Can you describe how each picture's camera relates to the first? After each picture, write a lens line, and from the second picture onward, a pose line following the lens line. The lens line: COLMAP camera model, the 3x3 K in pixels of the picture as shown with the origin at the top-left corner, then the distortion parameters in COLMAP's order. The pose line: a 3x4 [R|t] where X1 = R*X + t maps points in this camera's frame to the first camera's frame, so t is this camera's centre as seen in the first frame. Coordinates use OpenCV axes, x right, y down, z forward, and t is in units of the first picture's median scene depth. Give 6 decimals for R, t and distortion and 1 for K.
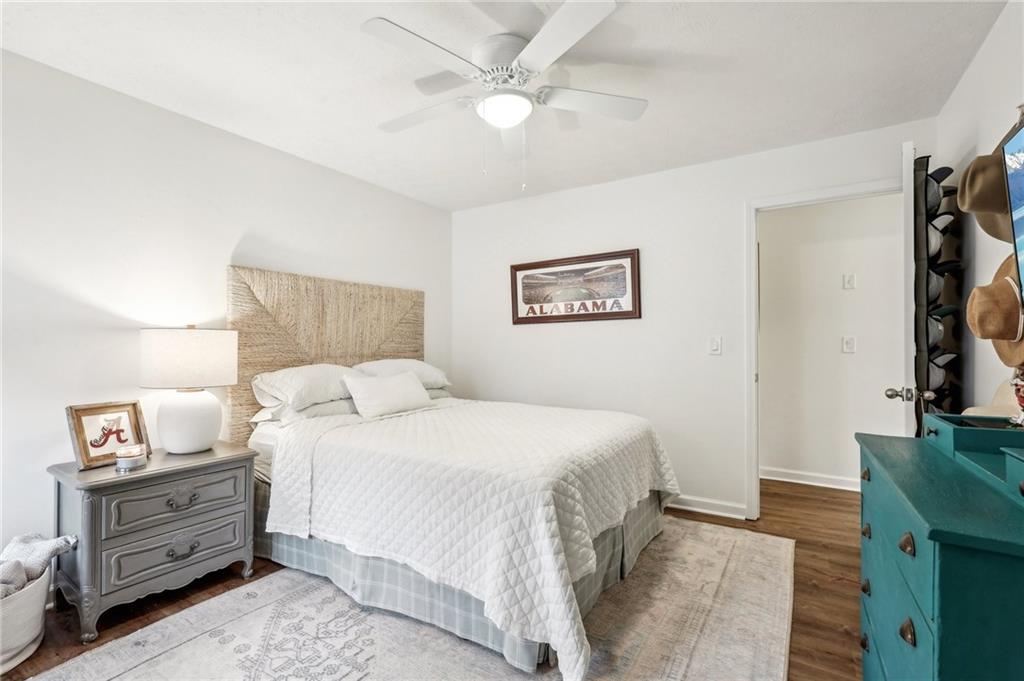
lens RADIAL K [[462.5, 0, 511.2], [0, 462.5, 335.0], [0, 0, 1]] dist [-0.002947, 0.000859]
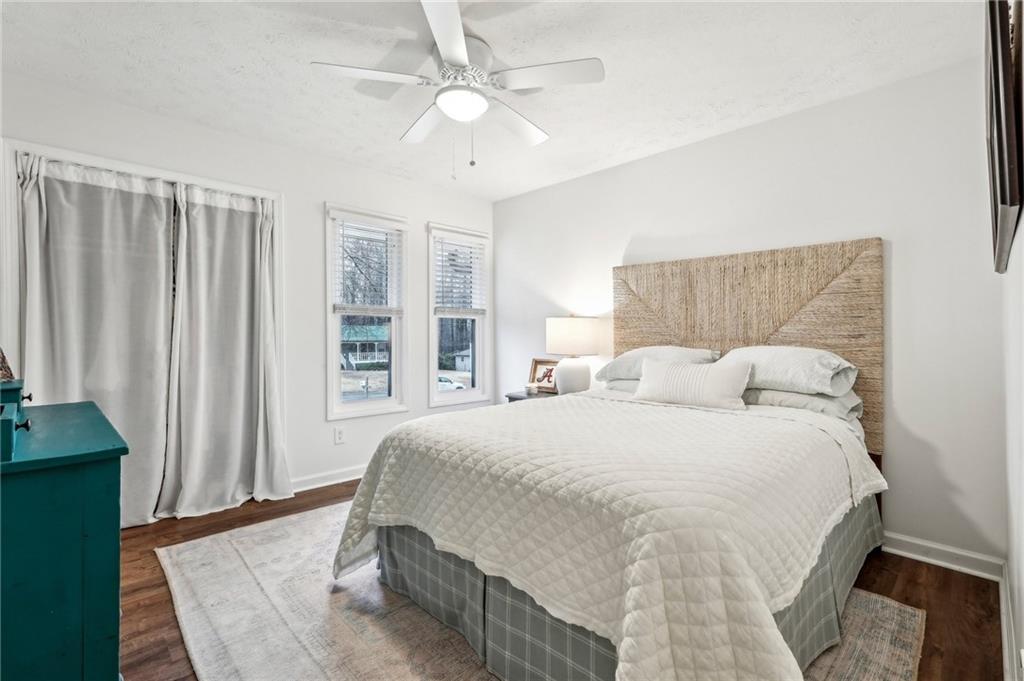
lens RADIAL K [[462.5, 0, 511.2], [0, 462.5, 335.0], [0, 0, 1]] dist [-0.002947, 0.000859]
pose [[-0.224988, 0.008717, -0.974323, 0.690213], [0.021320, 0.999765, 0.004021, 0.028334], [0.974128, -0.019868, -0.225121, 0.924700]]
